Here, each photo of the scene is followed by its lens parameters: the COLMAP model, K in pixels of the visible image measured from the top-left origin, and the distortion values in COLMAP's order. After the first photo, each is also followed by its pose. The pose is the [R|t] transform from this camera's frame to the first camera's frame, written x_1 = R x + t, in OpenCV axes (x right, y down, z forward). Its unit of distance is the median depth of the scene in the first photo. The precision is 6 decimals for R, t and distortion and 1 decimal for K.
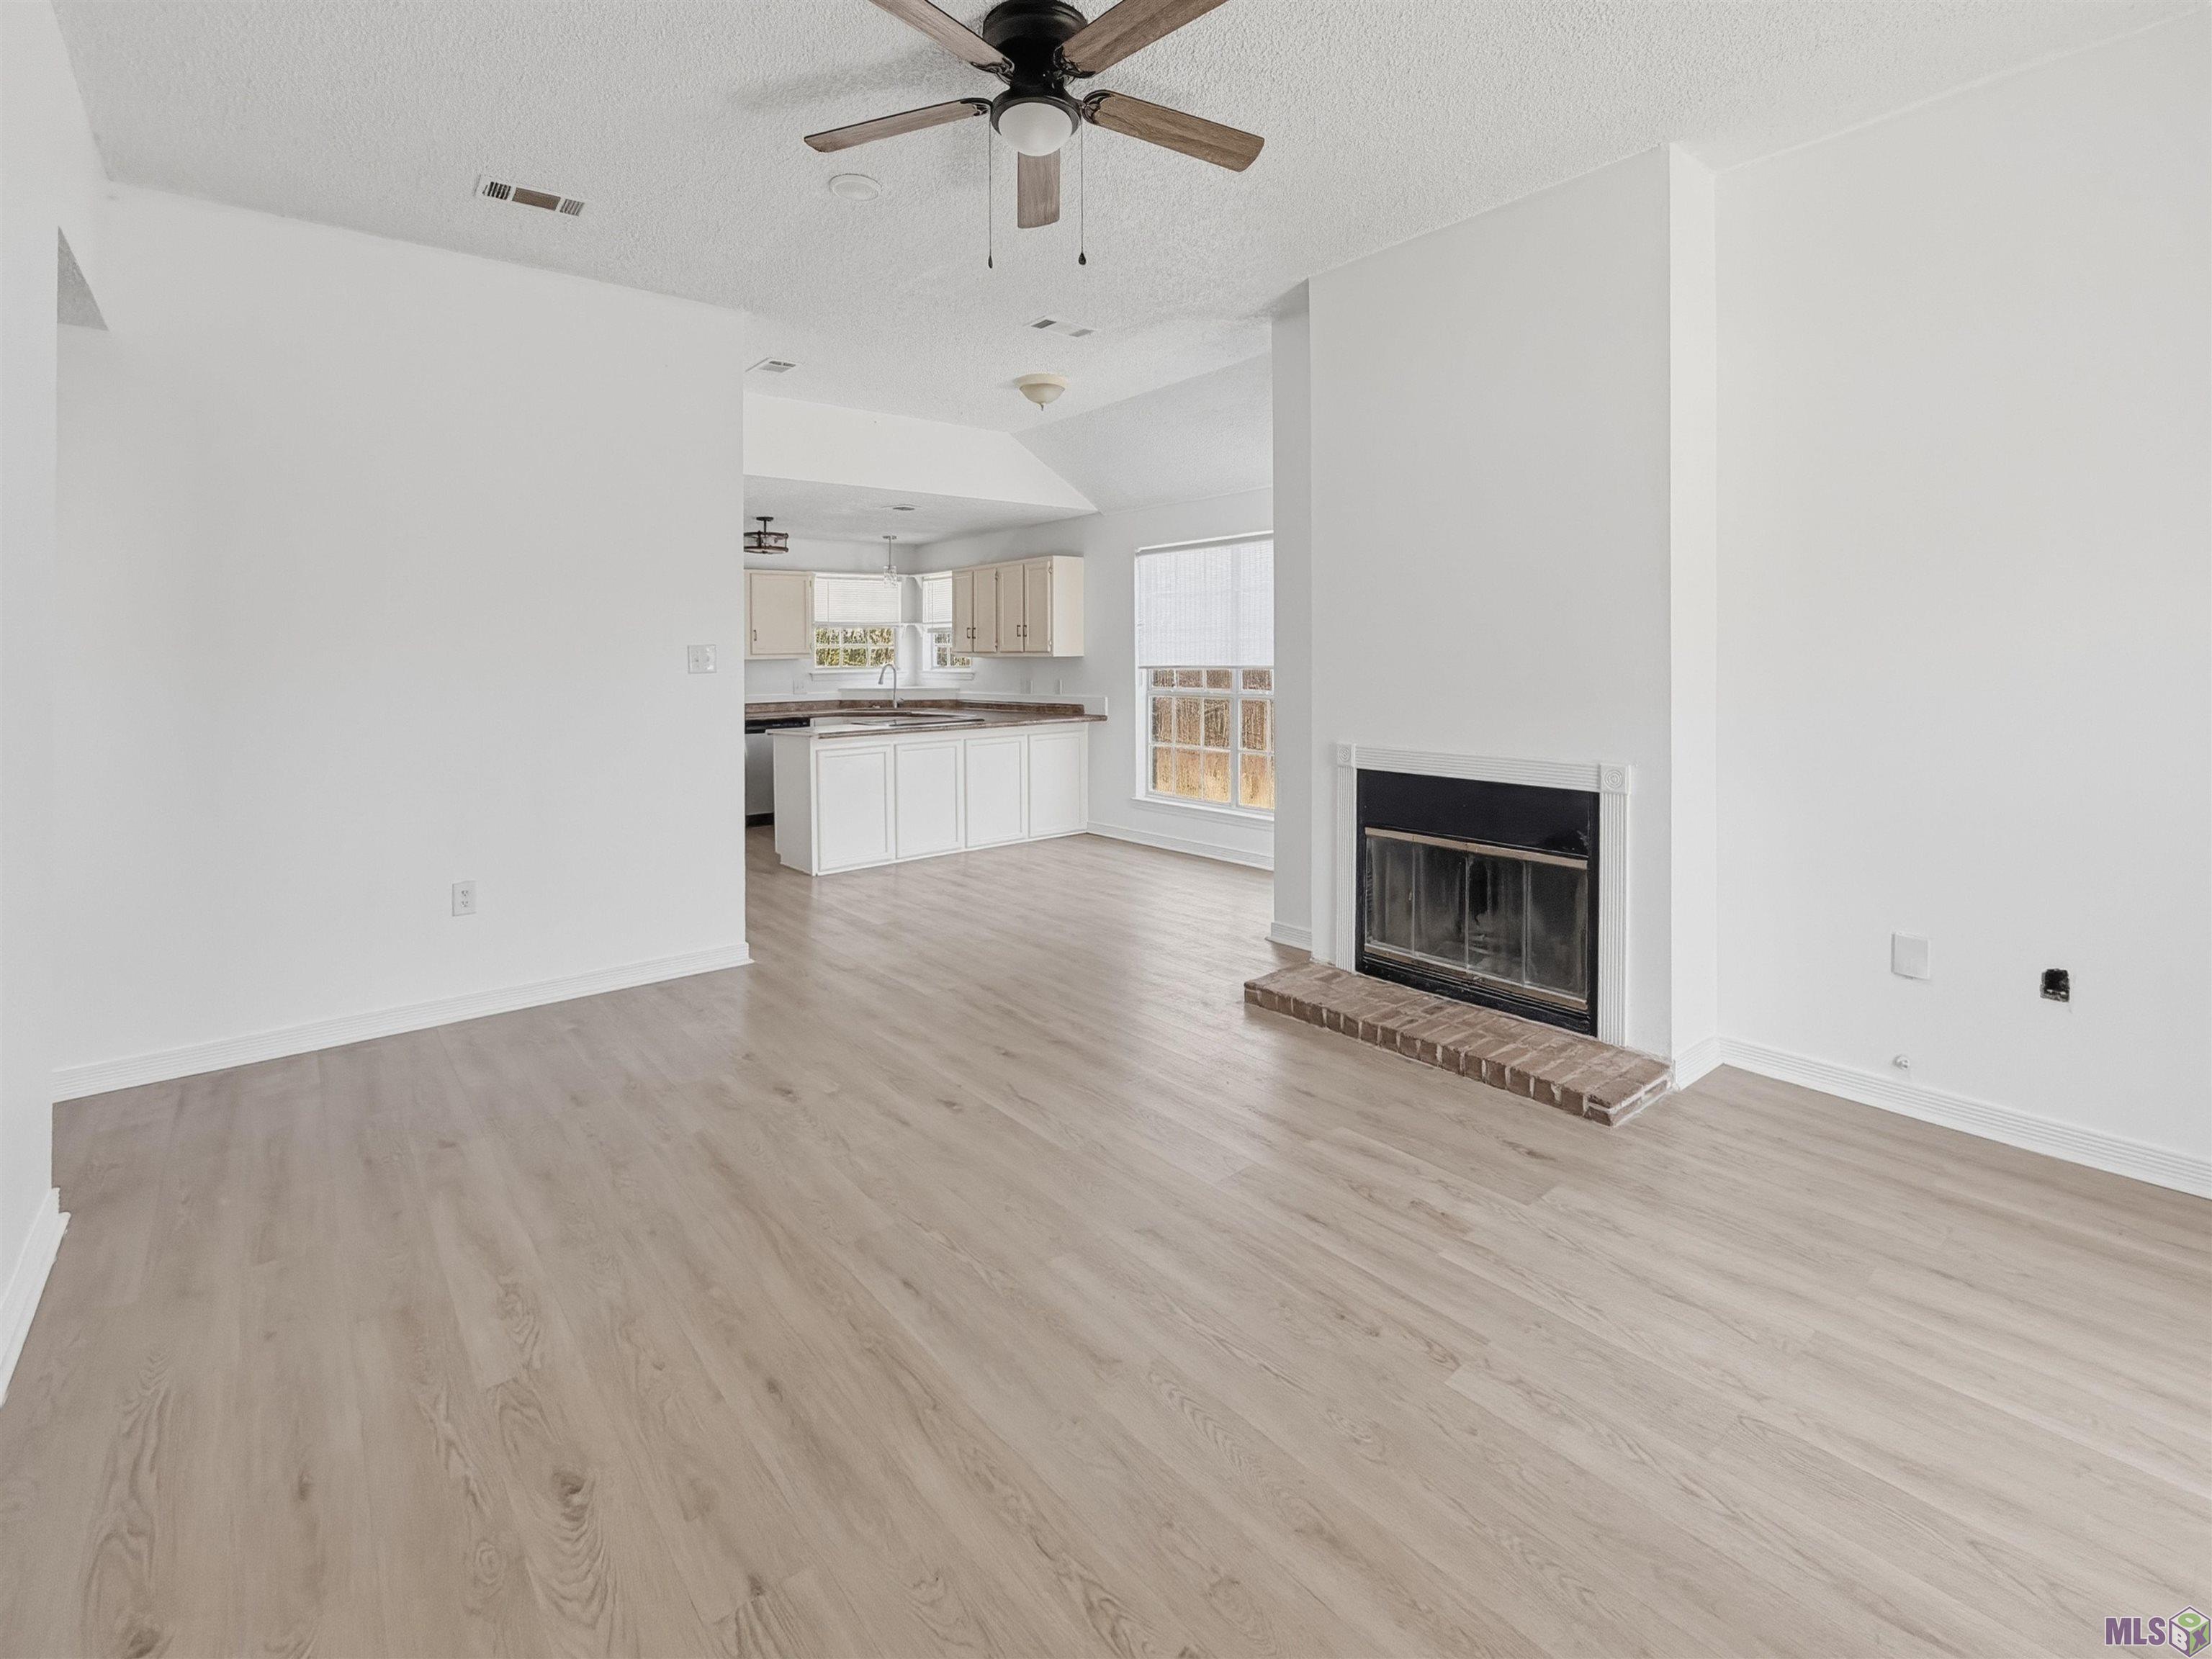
lens RADIAL K [[1007.2, 0, 1106.0], [0, 1007.2, 829.5], [0, 0, 1]] dist [-0.124242, -0.000075]
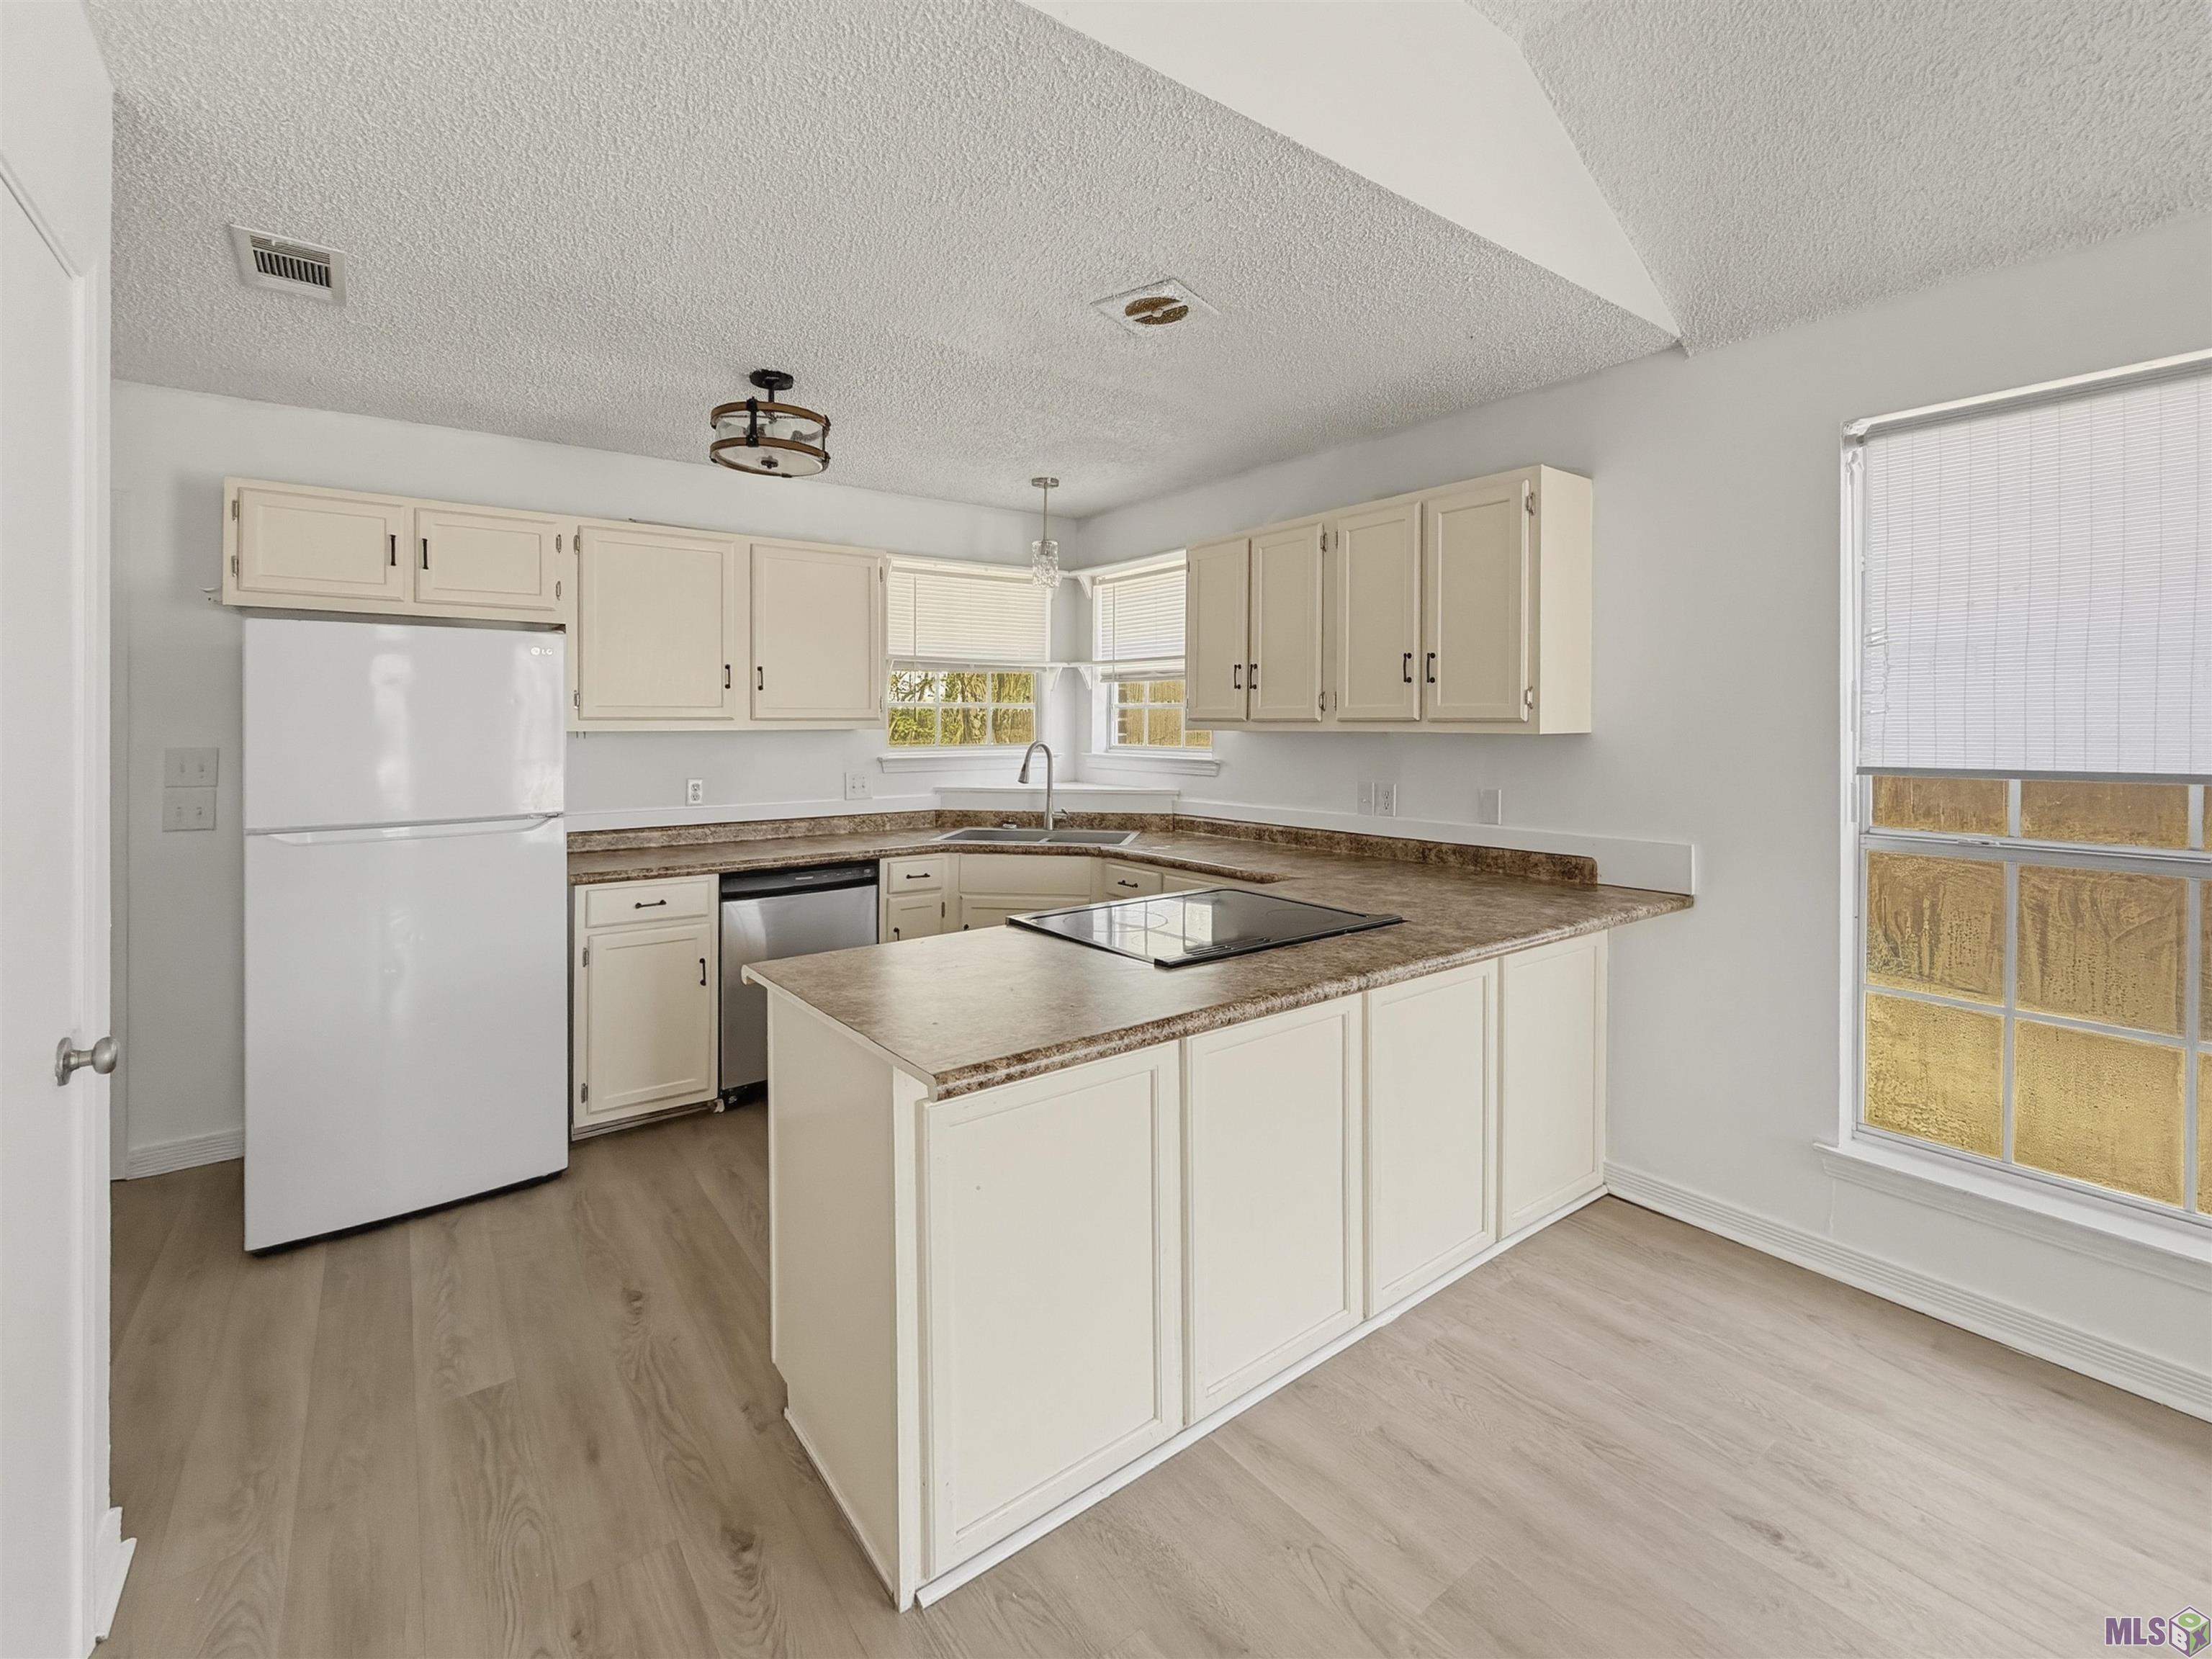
lens RADIAL K [[950.3, 0, 1106.0], [0, 950.3, 829.5], [0, 0, 1]] dist [-0.001755, -0.000151]
pose [[0.999297, 0.006498, -0.036911, -0.168192], [-0.008542, 0.998423, -0.055478, -0.097023], [0.036493, 0.055755, 0.997777, 0.537053]]
